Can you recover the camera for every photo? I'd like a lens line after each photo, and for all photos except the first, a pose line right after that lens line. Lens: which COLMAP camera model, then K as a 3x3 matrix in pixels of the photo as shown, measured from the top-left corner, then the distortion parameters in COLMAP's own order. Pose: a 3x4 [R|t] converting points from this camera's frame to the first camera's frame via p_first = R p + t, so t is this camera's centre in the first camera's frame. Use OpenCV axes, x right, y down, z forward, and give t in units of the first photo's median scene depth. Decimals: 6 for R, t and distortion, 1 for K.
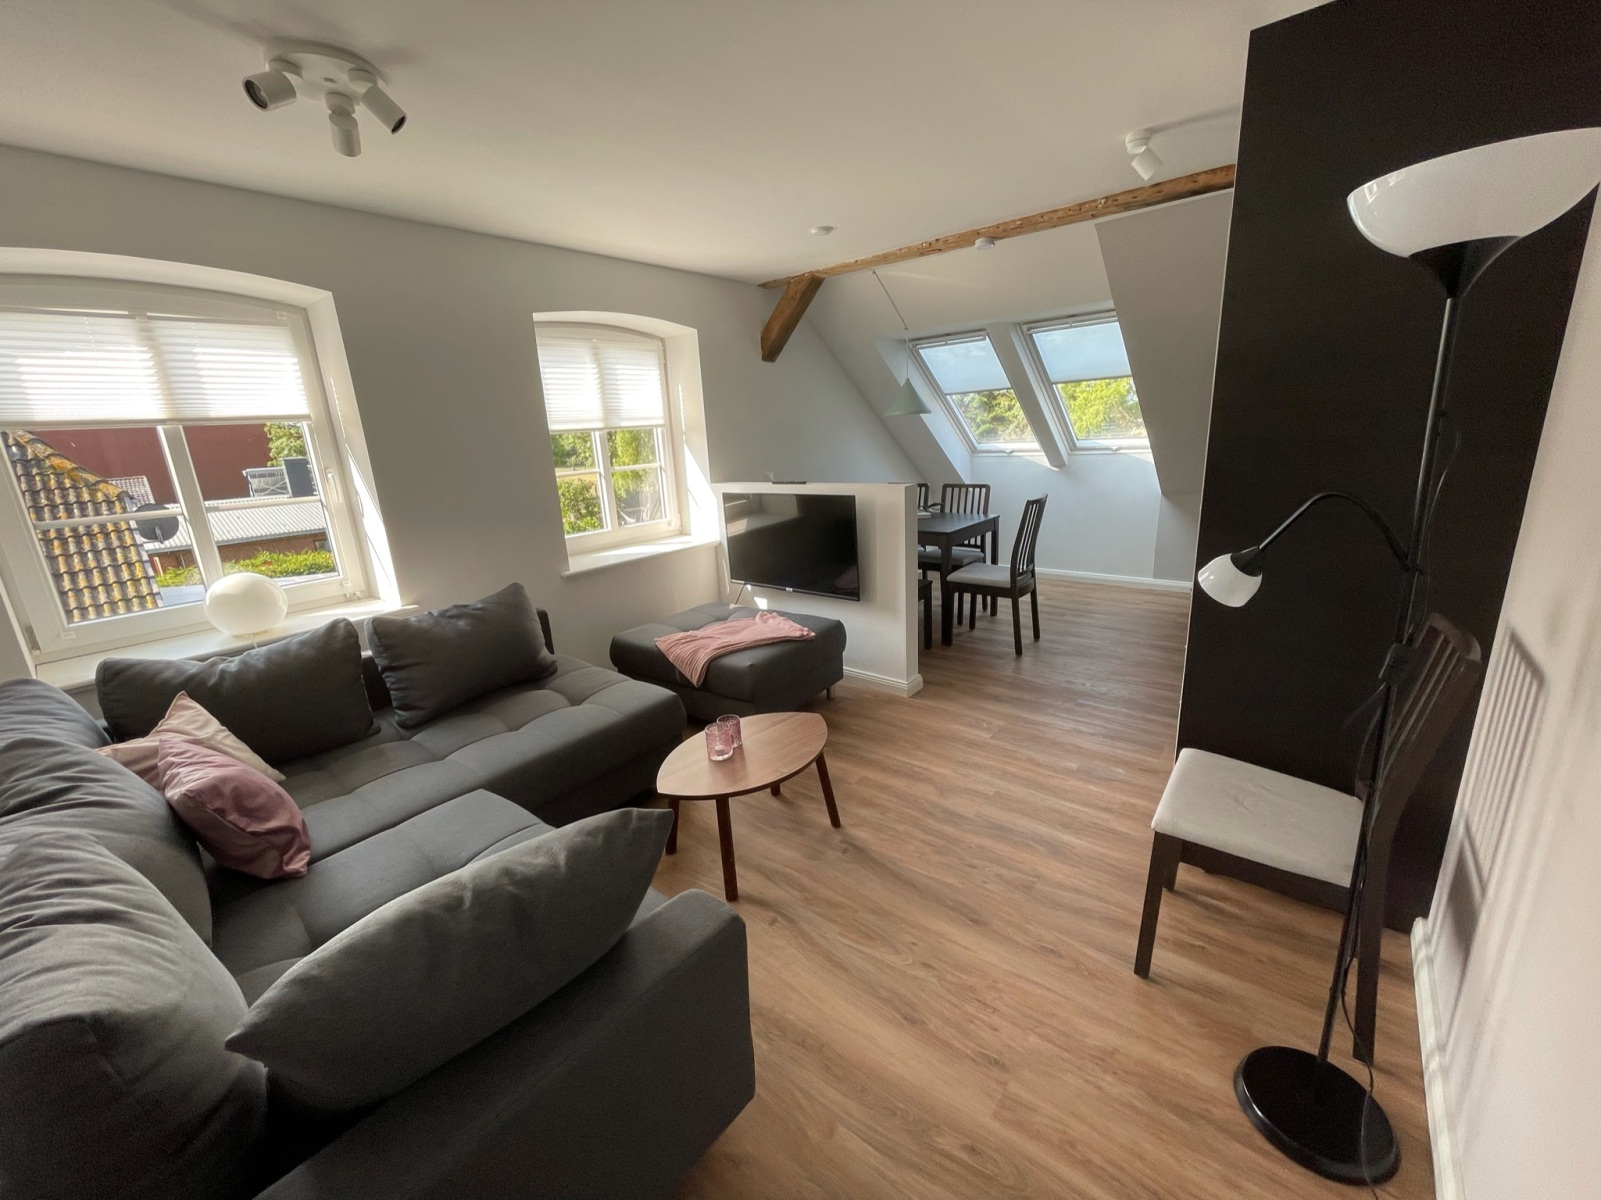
lens RADIAL K [[650.0, 0, 800.5], [0, 650.0, 600.0], [0, 0, 1]] dist [-0.000368, -0.000312]
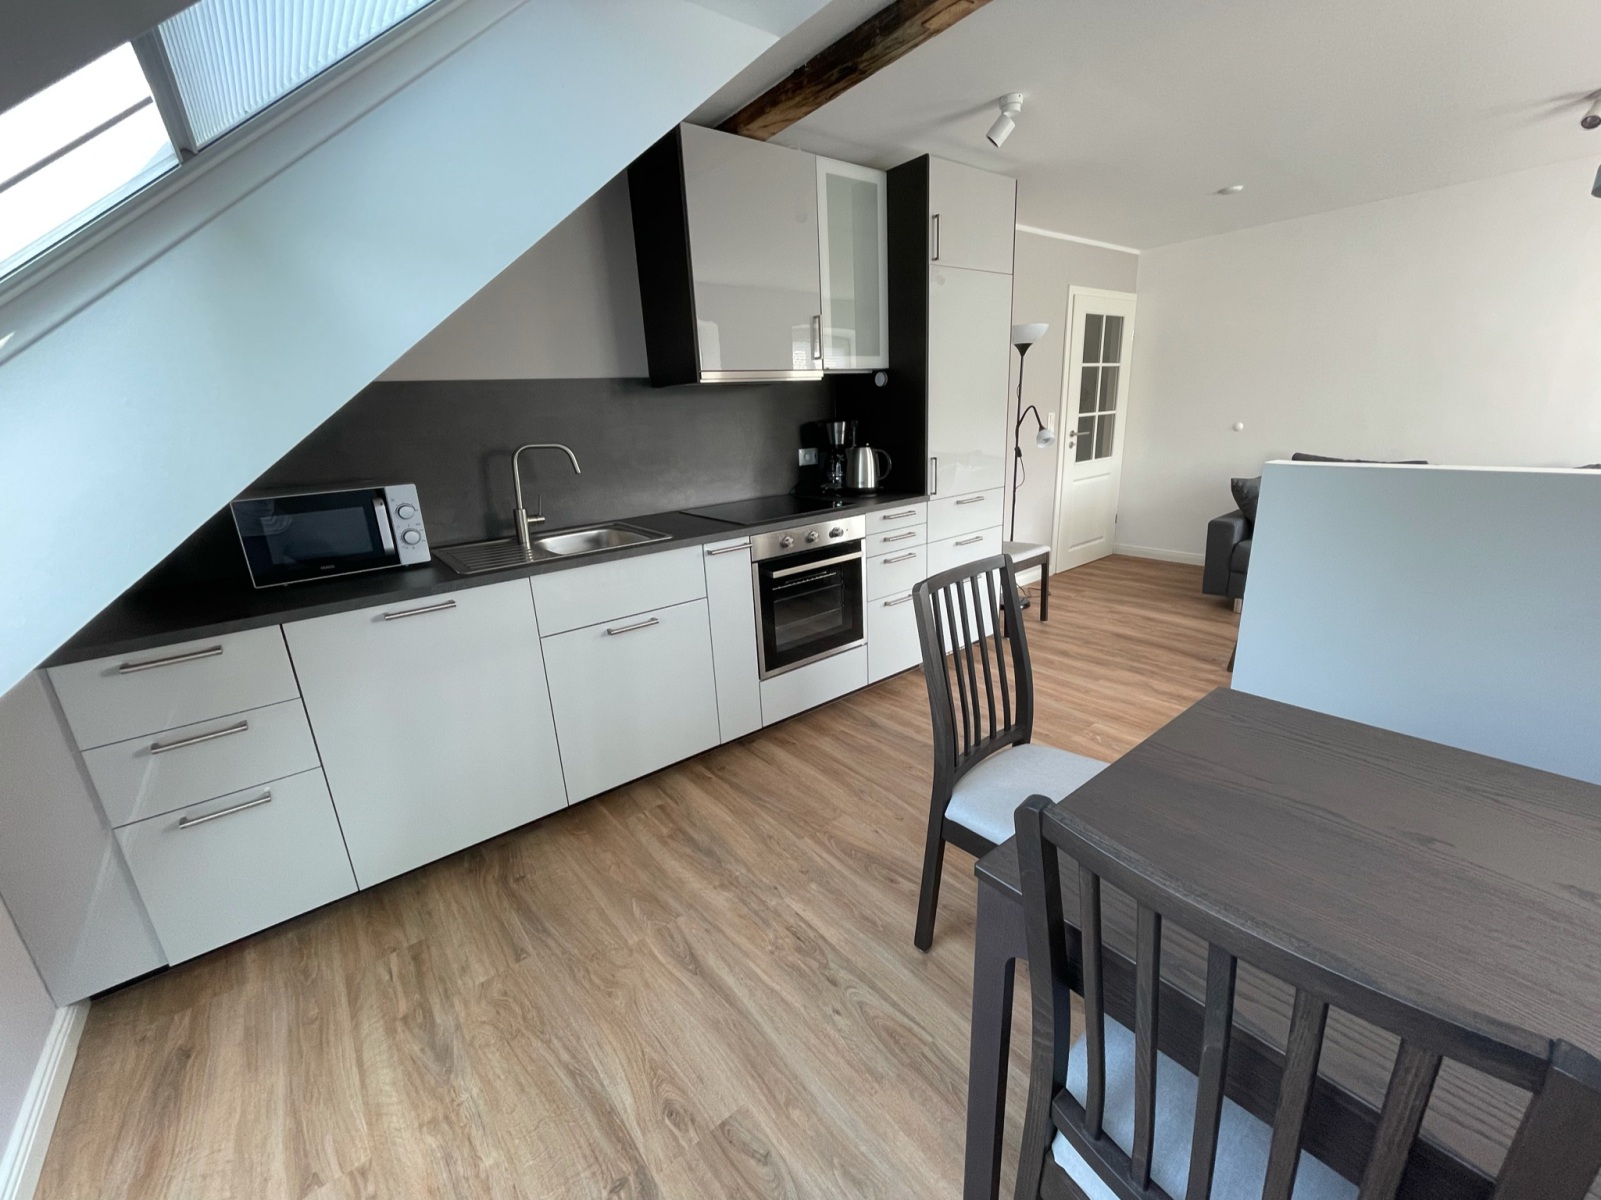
lens RADIAL K [[650.0, 0, 800.5], [0, 650.0, 600.0], [0, 0, 1]] dist [-0.000368, -0.000312]
pose [[-0.972819, 0.038962, 0.228264, 0.538381], [0.151862, 0.851511, 0.501864, -0.513453], [-0.174816, 0.522888, -0.834283, 1.960469]]
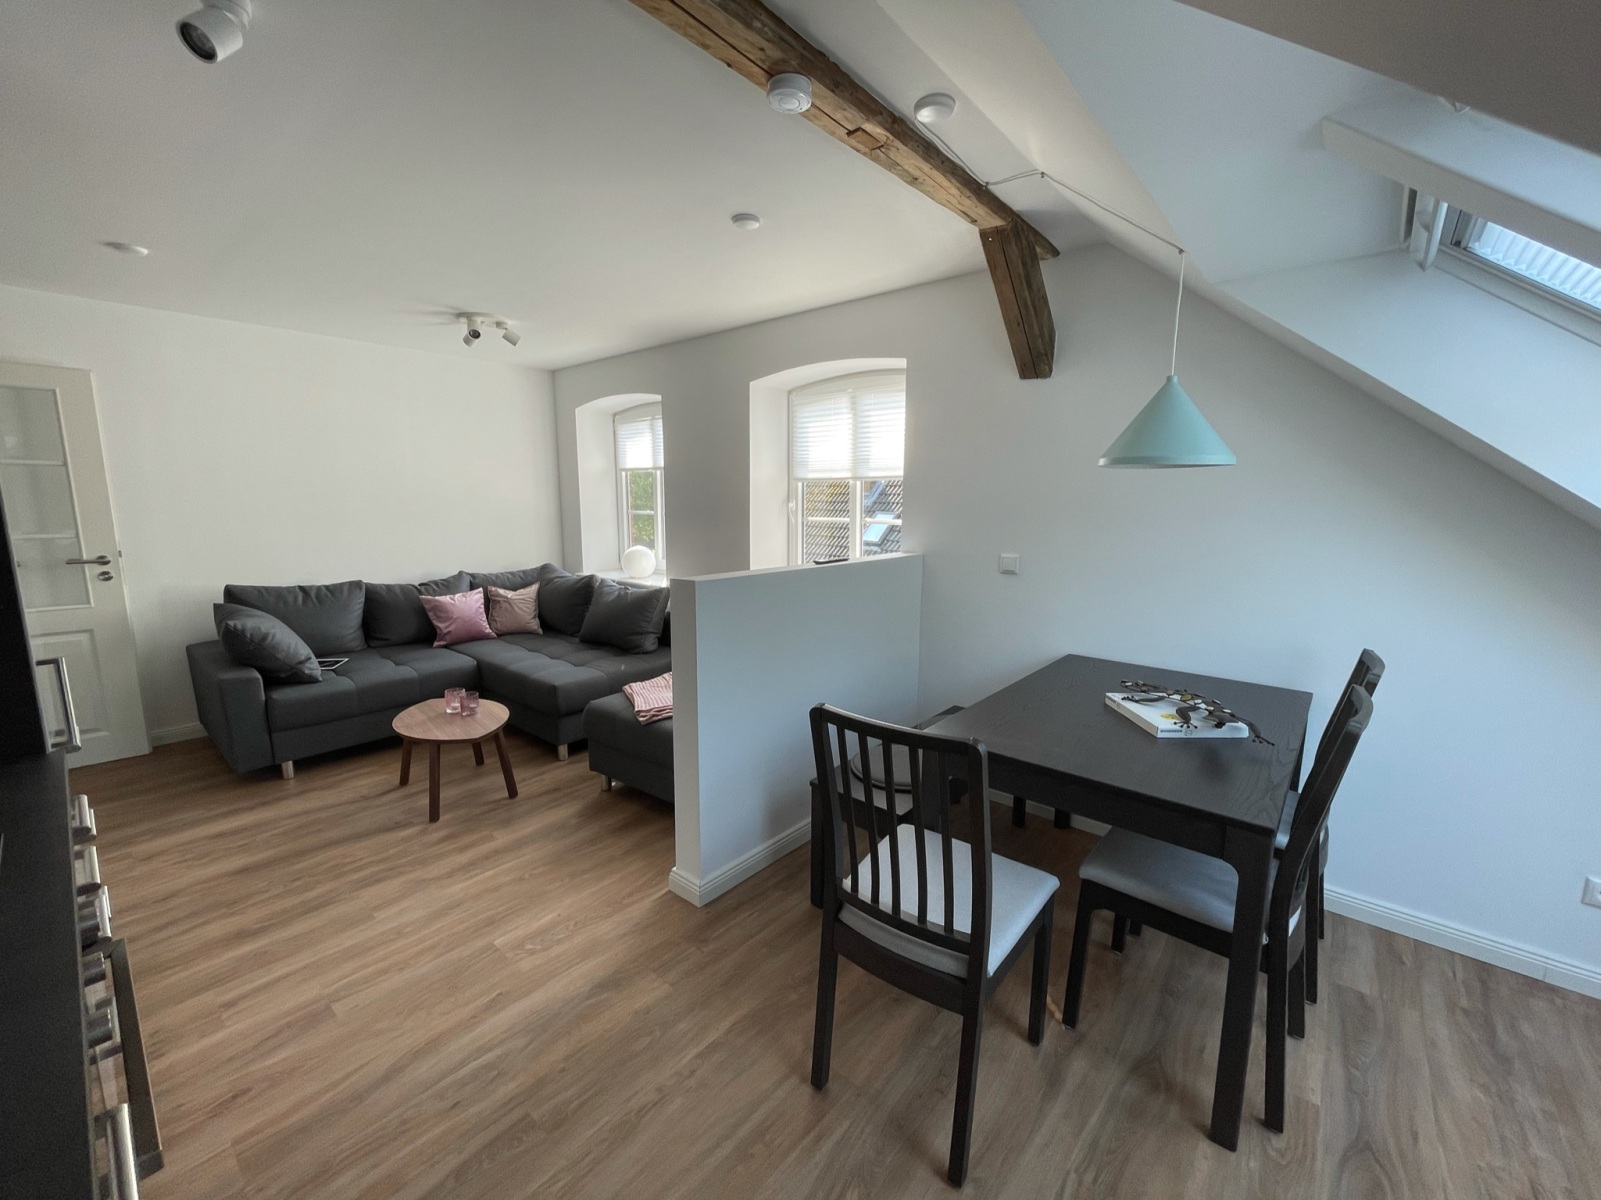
lens RADIAL K [[650.0, 0, 800.5], [0, 650.0, 600.0], [0, 0, 1]] dist [-0.000368, -0.000312]
pose [[-0.030811, 0.211966, -0.976791, 0.977966], [-0.258325, 0.942365, 0.212643, -0.397440], [0.965567, 0.258882, 0.025721, 1.349748]]
